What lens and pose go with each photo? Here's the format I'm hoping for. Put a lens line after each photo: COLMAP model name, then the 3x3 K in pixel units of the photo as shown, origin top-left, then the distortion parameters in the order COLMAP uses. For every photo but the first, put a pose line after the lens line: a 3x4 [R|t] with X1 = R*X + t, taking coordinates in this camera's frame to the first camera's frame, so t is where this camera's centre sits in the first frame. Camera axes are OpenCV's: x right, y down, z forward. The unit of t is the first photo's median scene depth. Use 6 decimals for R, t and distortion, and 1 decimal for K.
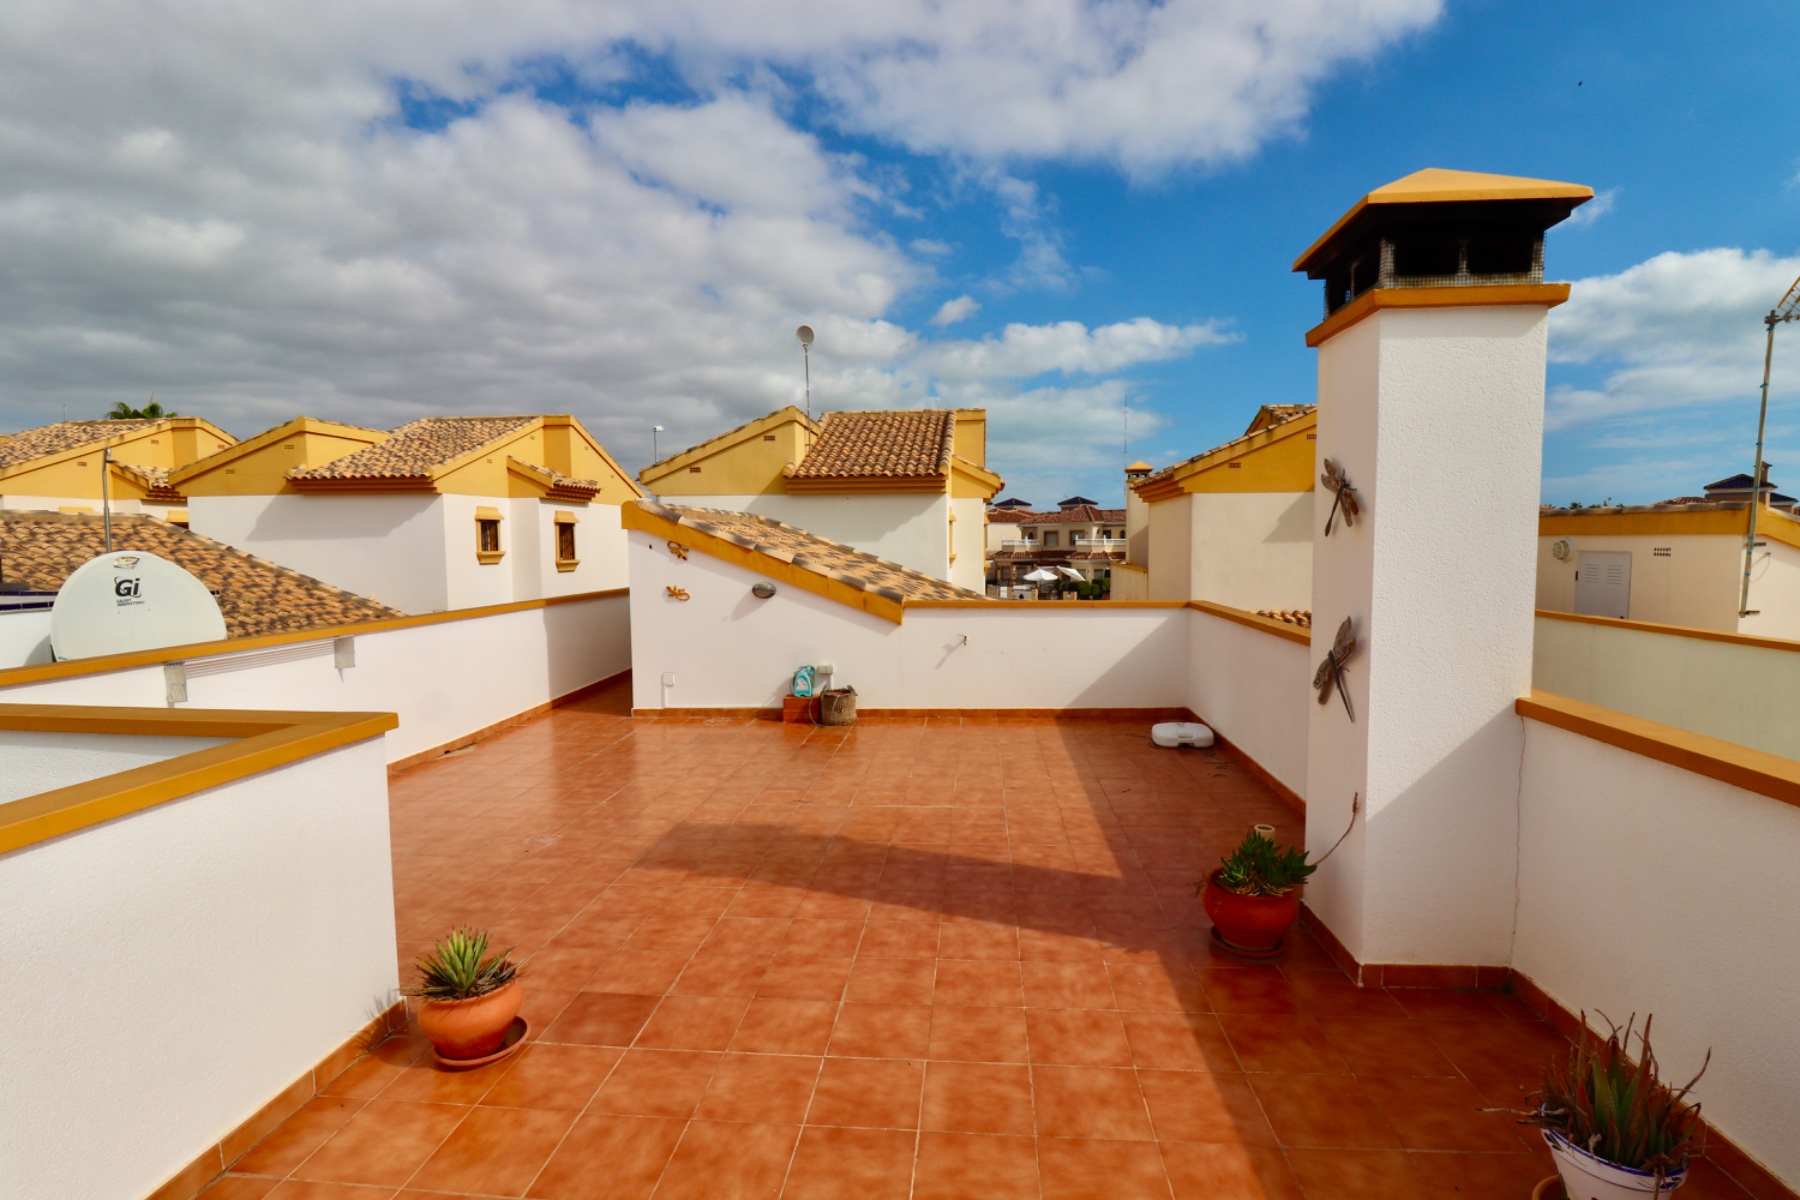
lens RADIAL K [[837.1, 0, 904.4], [0, 837.1, 601.2], [0, 0, 1]] dist [0.000163, -0.012168]
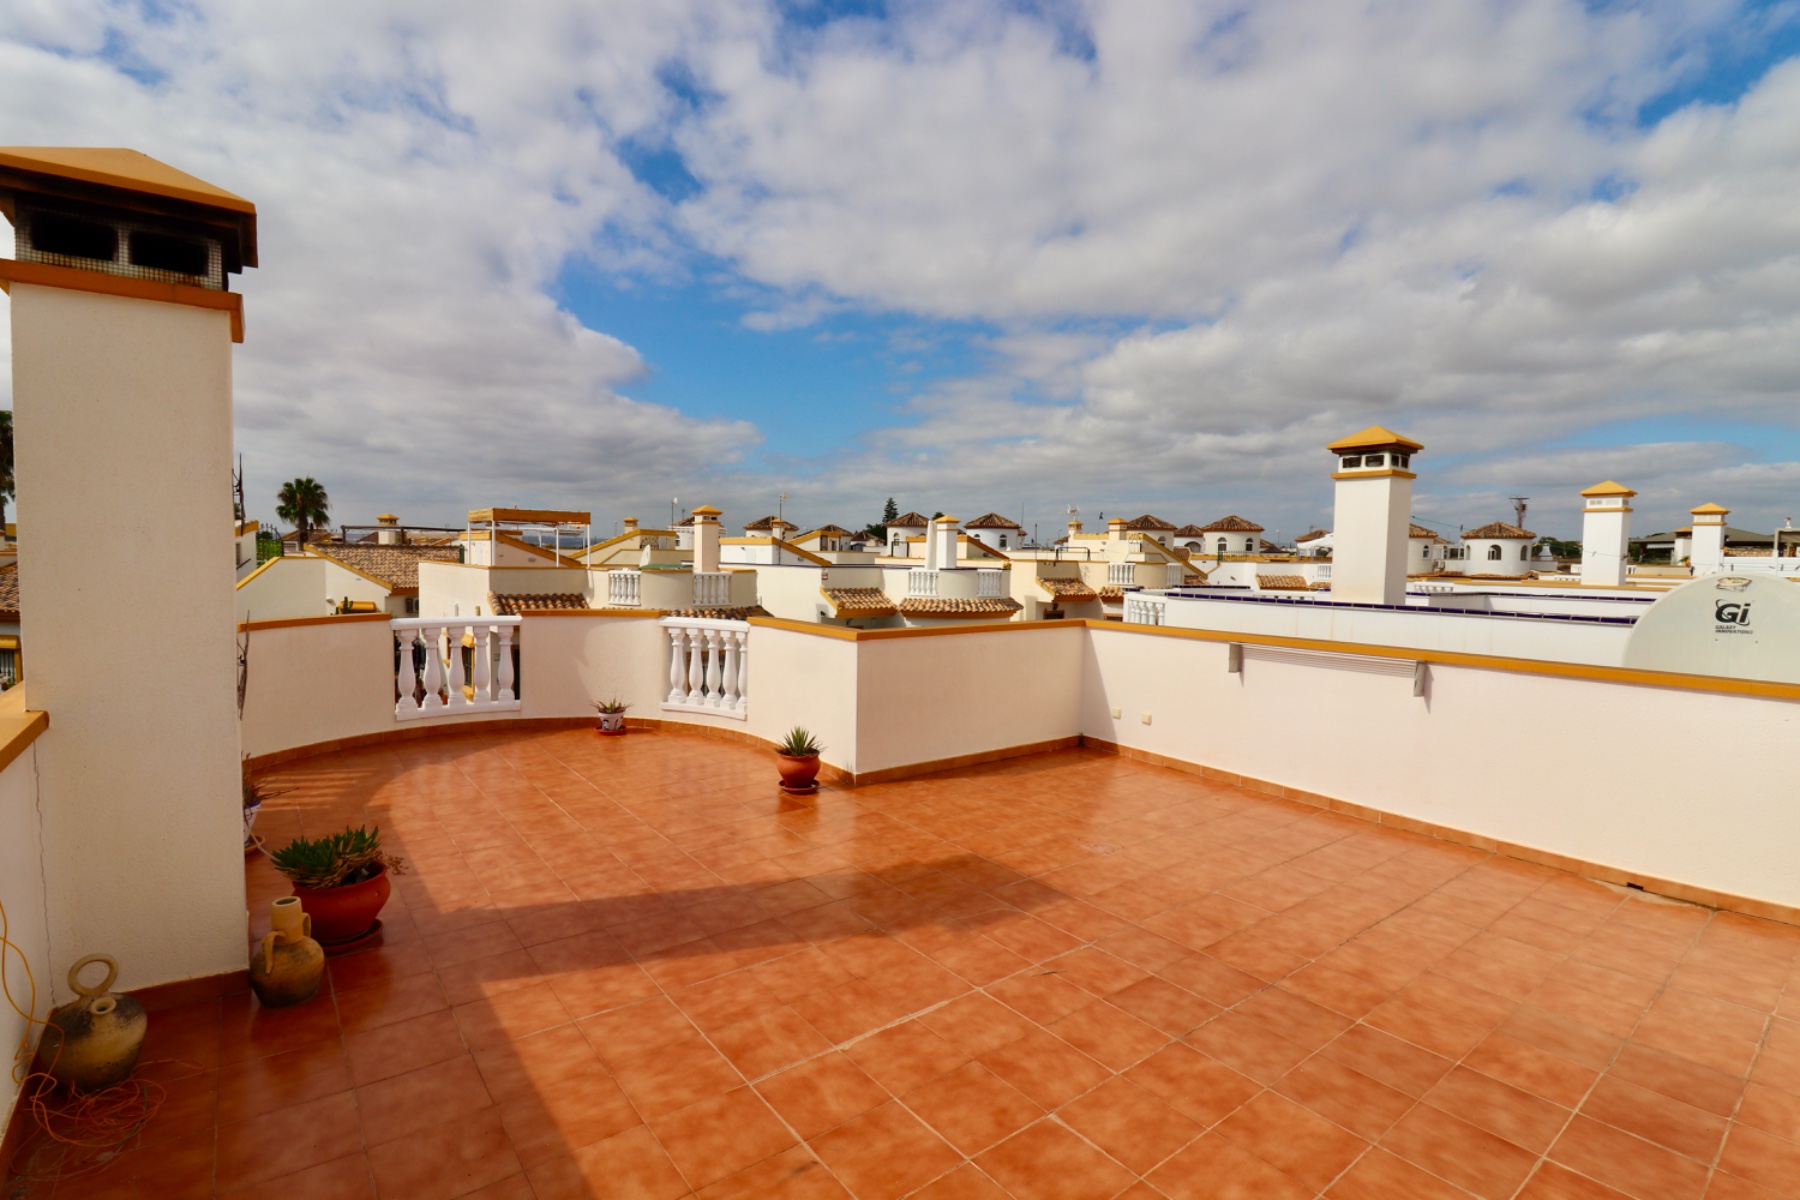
lens RADIAL K [[833.6, 0, 904.0], [0, 833.6, 624.2], [0, 0, 1]] dist [0.000410, -0.010709]
pose [[-0.726361, 0.052910, -0.685274, 0.492769], [-0.061464, 0.988038, 0.141435, -0.128603], [0.684560, 0.144852, -0.714420, 1.796332]]
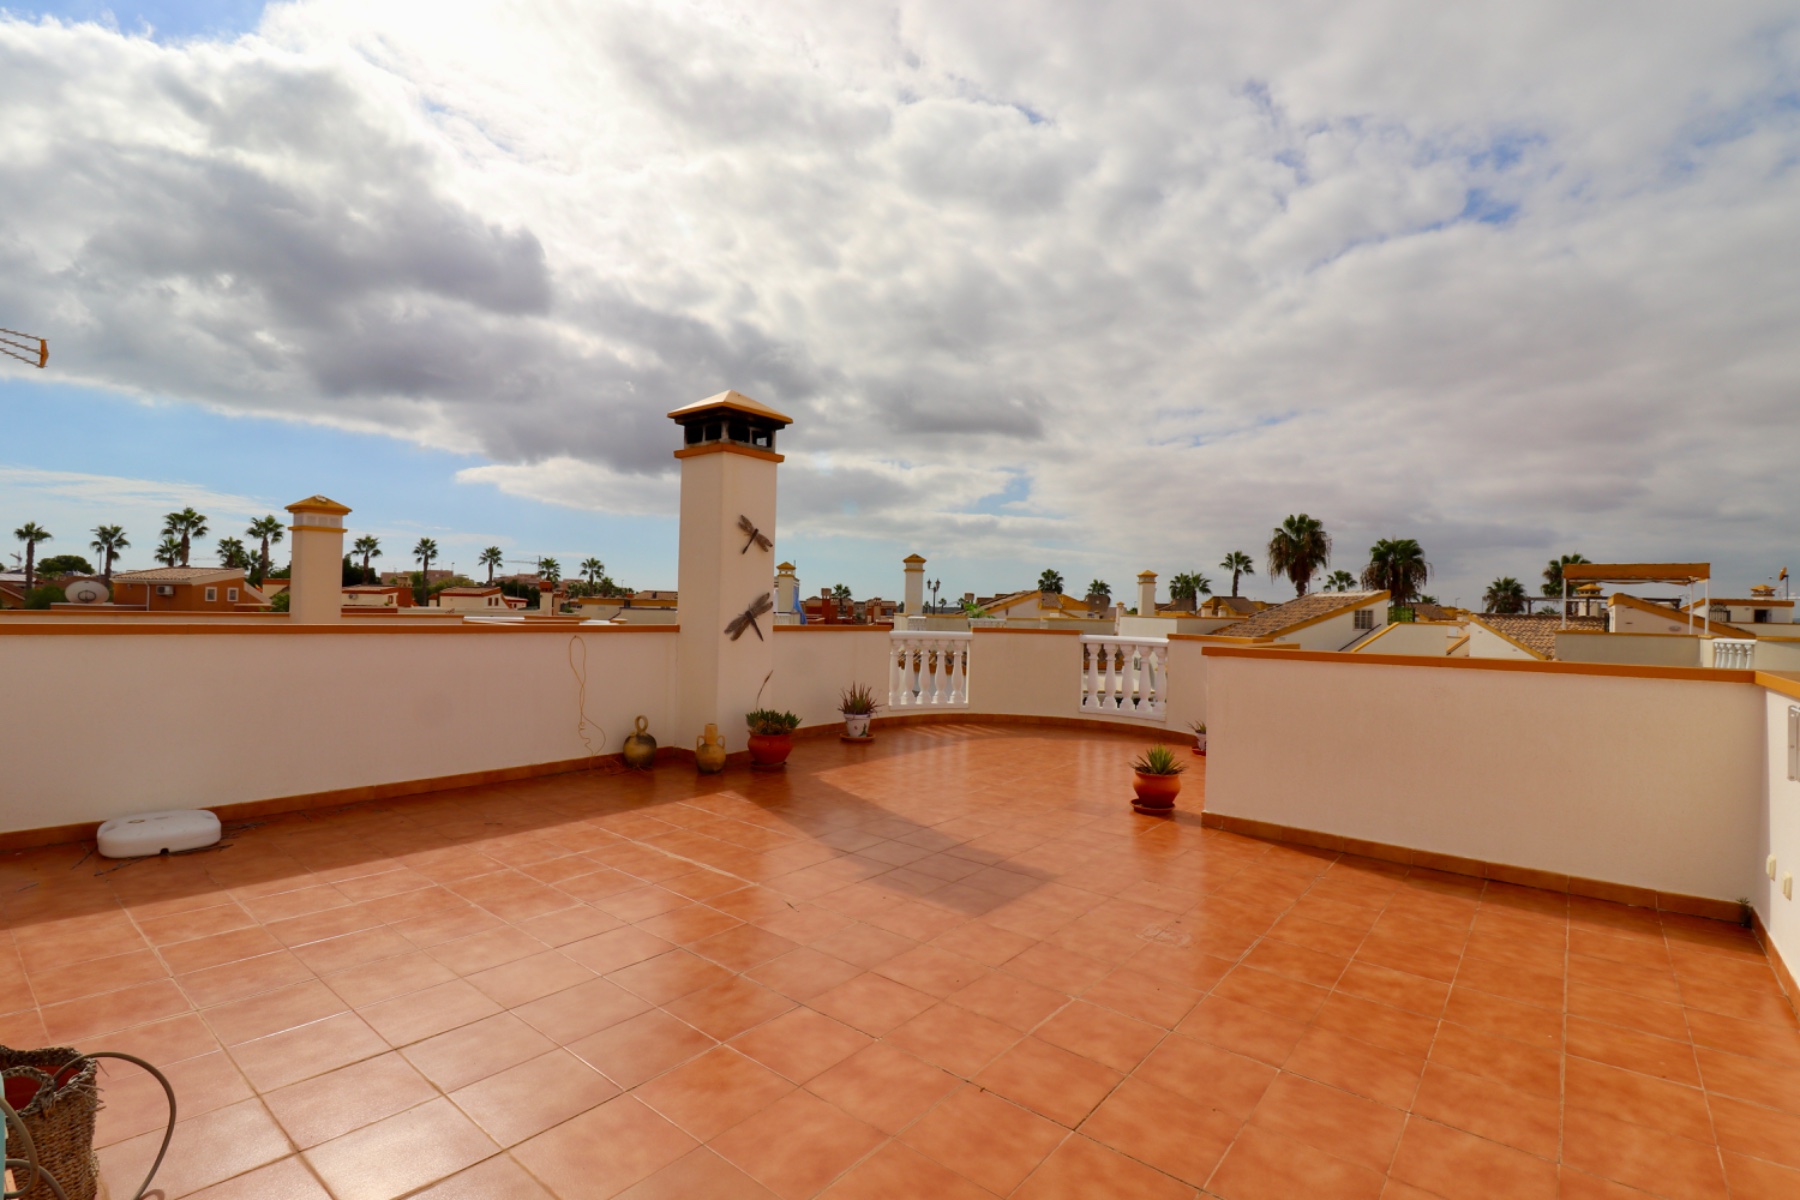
lens RADIAL K [[837.1, 0, 904.4], [0, 837.1, 601.2], [0, 0, 1]] dist [0.000163, -0.012168]
pose [[-0.830846, -0.008400, 0.556438, -0.760667], [0.021224, 0.998680, 0.046767, -0.040616], [-0.556097, 0.050666, -0.829572, 2.010785]]
